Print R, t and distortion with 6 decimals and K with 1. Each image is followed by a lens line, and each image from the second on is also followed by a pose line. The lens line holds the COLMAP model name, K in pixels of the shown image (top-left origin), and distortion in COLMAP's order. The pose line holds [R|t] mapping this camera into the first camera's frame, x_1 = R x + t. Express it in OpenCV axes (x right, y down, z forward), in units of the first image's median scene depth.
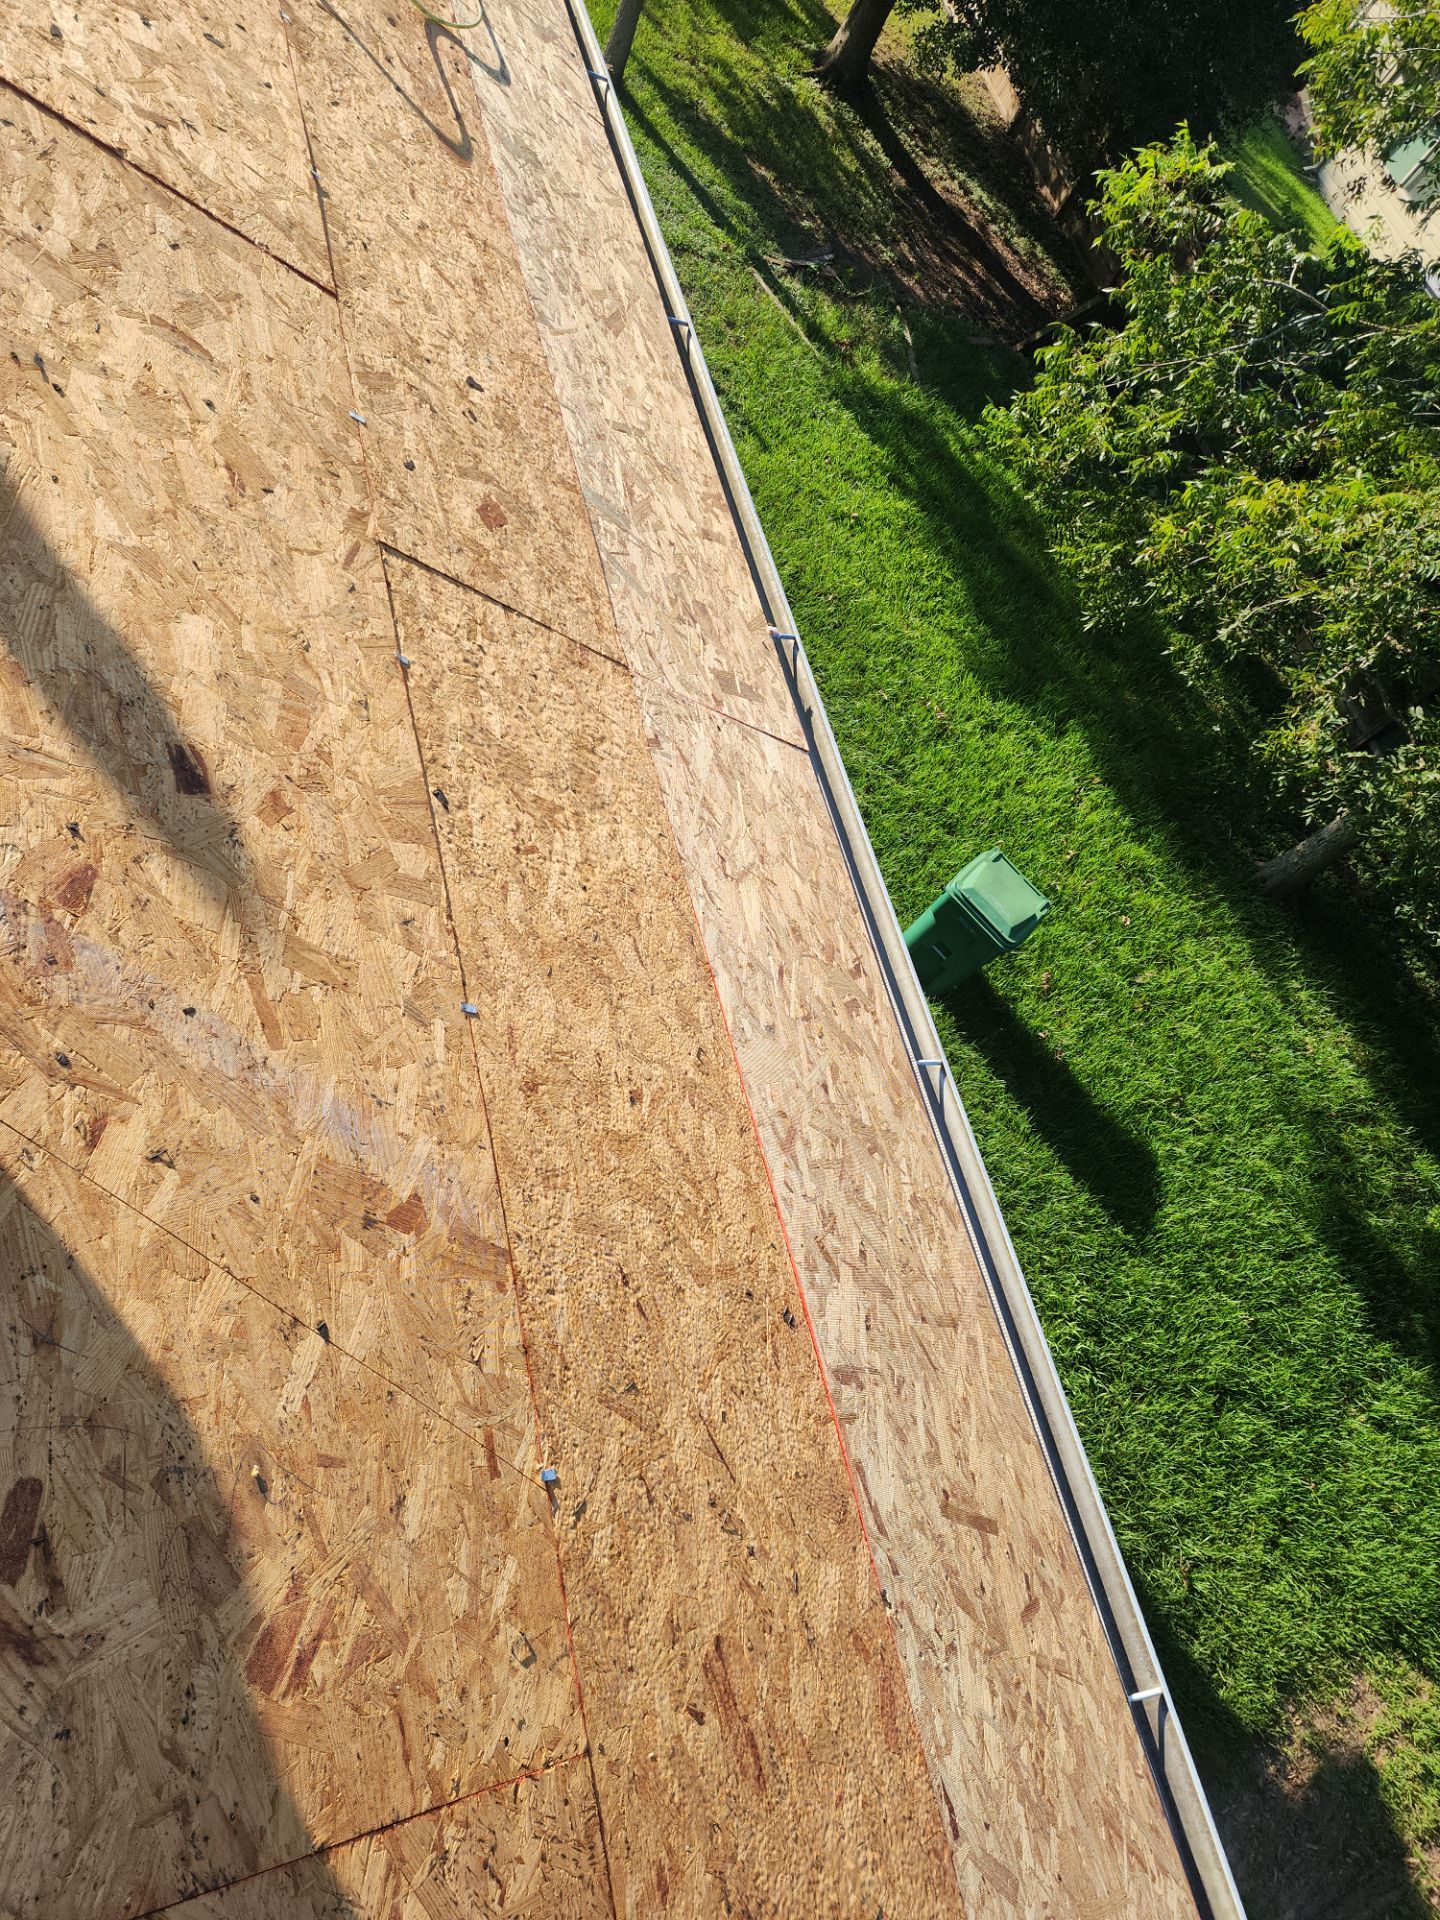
lens RADIAL K [[1302.2, 0, 676.3], [0, 1302.2, 959.4], [0, 0, 1]] dist [0.079318, -0.068391]
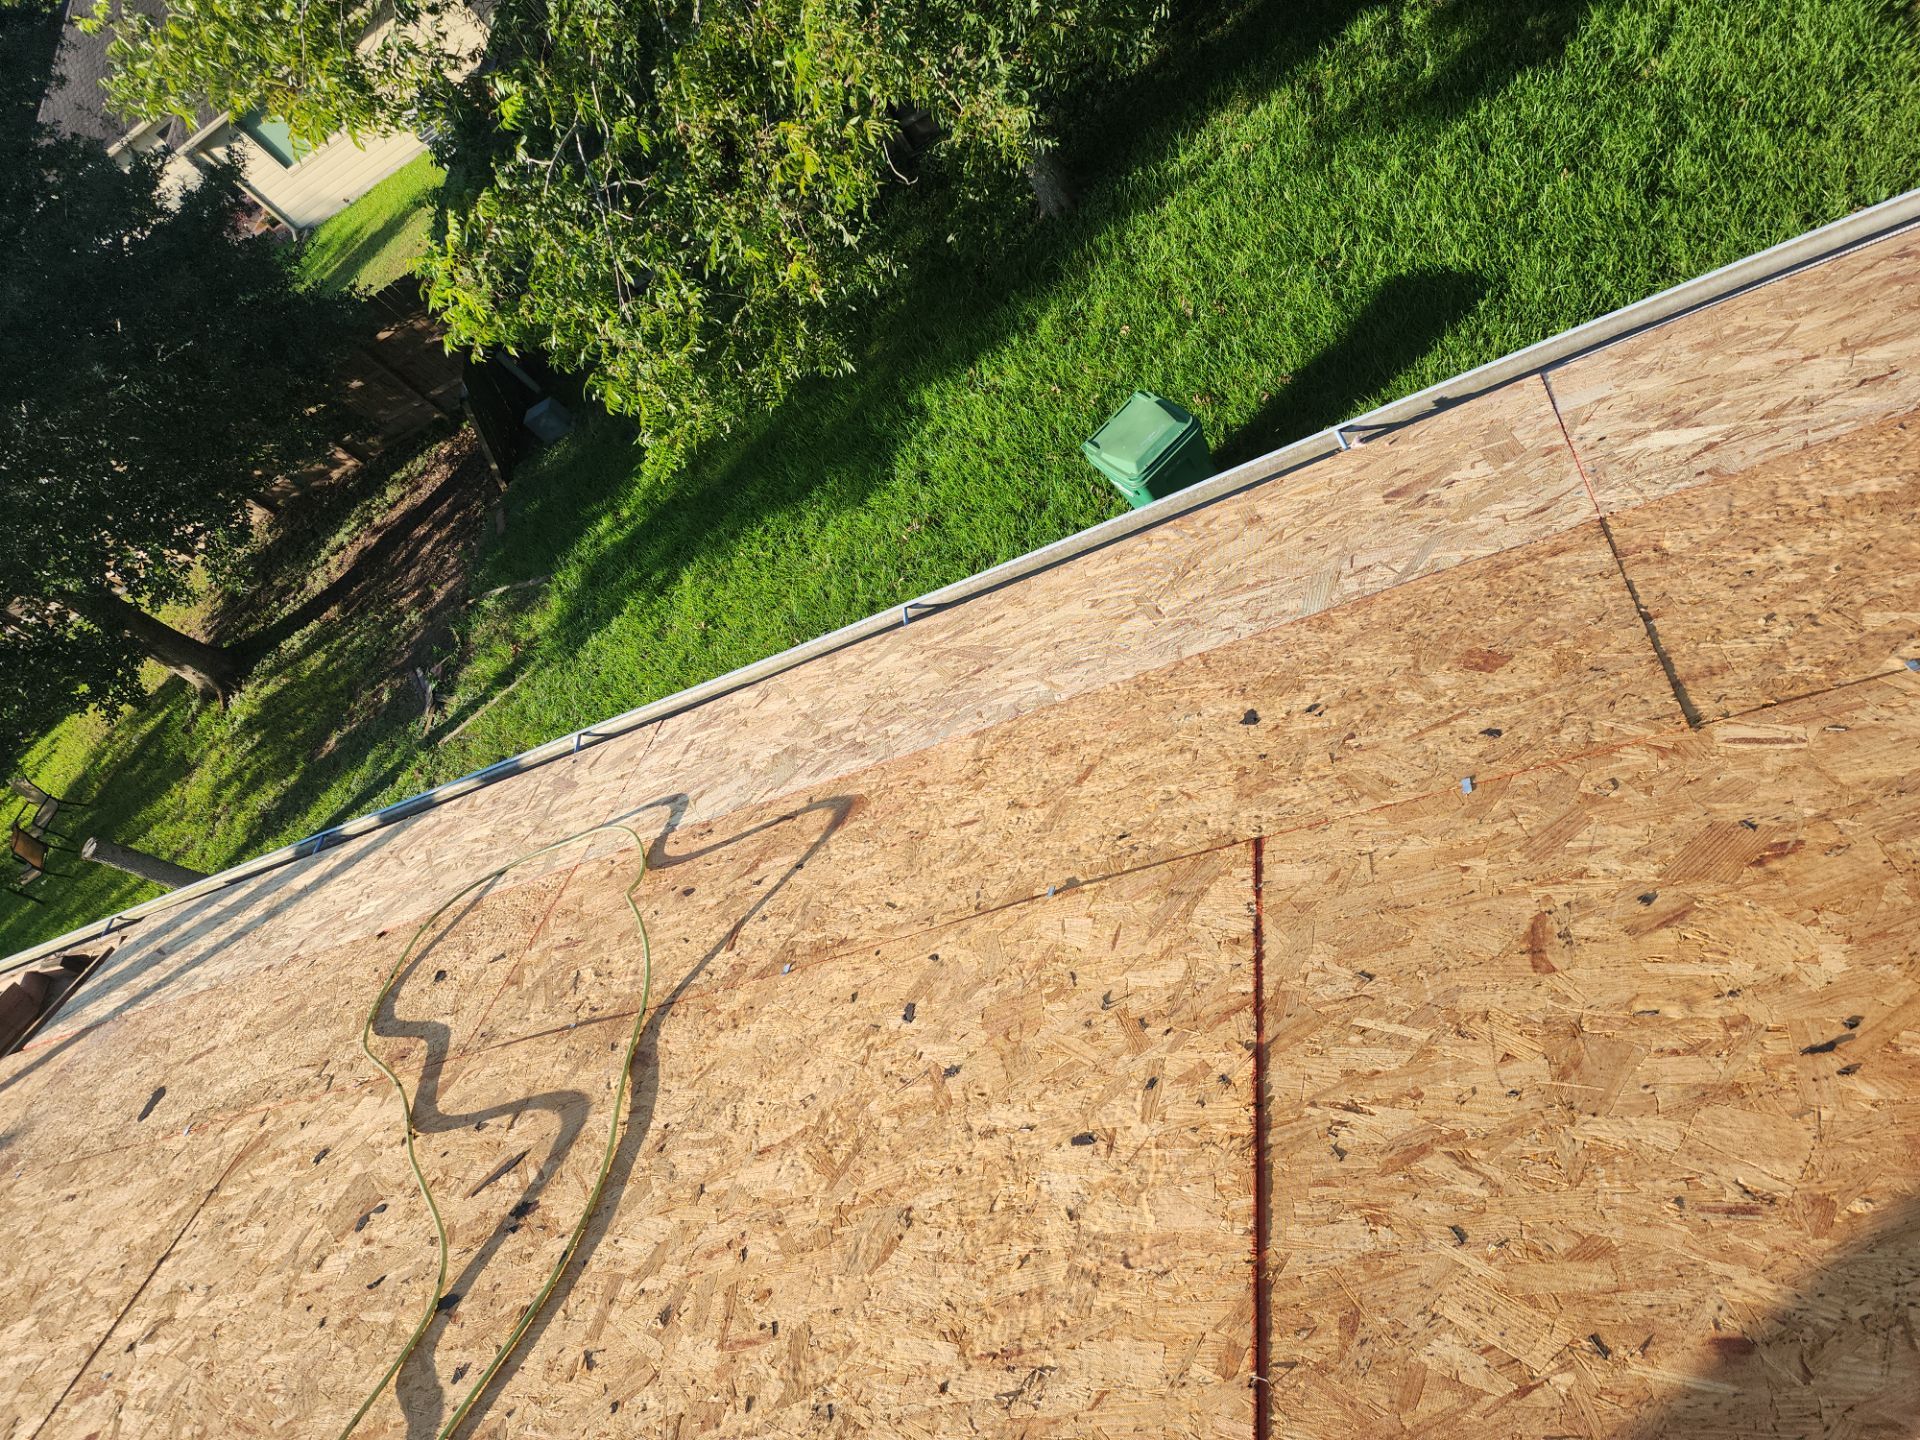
lens RADIAL K [[1307.0, 0, 957.3], [0, 1307.0, 753.6], [0, 0, 1]] dist [0.085738, -0.073375]
pose [[-0.027244, -0.995986, 0.085264, -0.044805], [0.999254, -0.029470, -0.024957, -0.111456], [0.027369, 0.084520, 0.996046, 0.027078]]
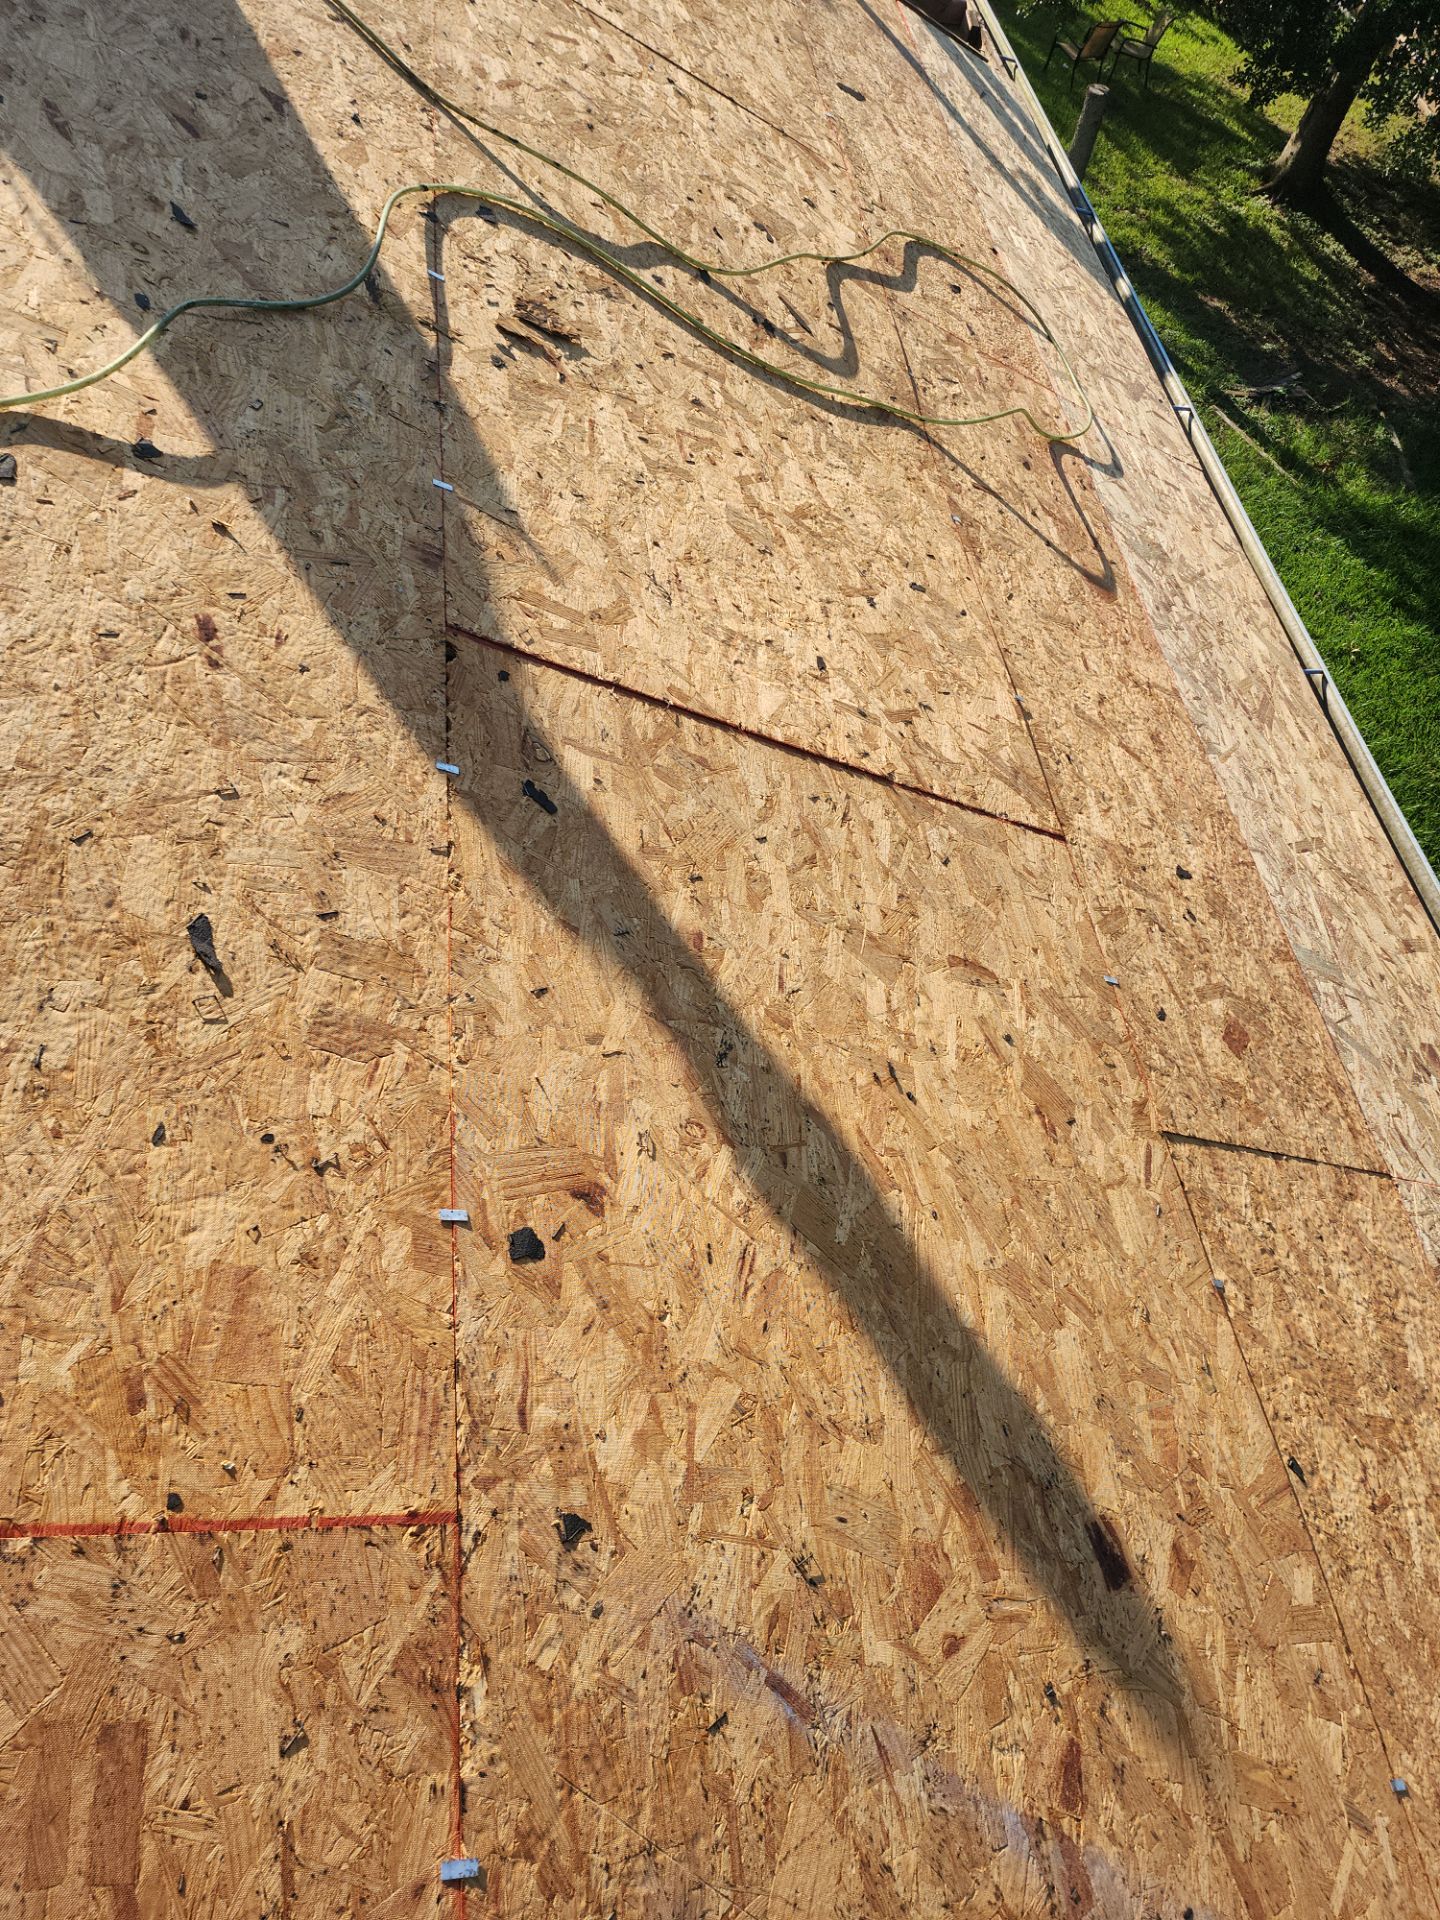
lens RADIAL K [[1294.1, 0, 701.4], [0, 1294.1, 959.3], [0, 0, 1]] dist [0.091792, -0.077114]
pose [[0.955767, -0.047679, -0.290235, -0.039572], [0.026530, 0.996726, -0.076374, -0.056763], [0.292926, 0.065296, 0.953903, -0.003102]]
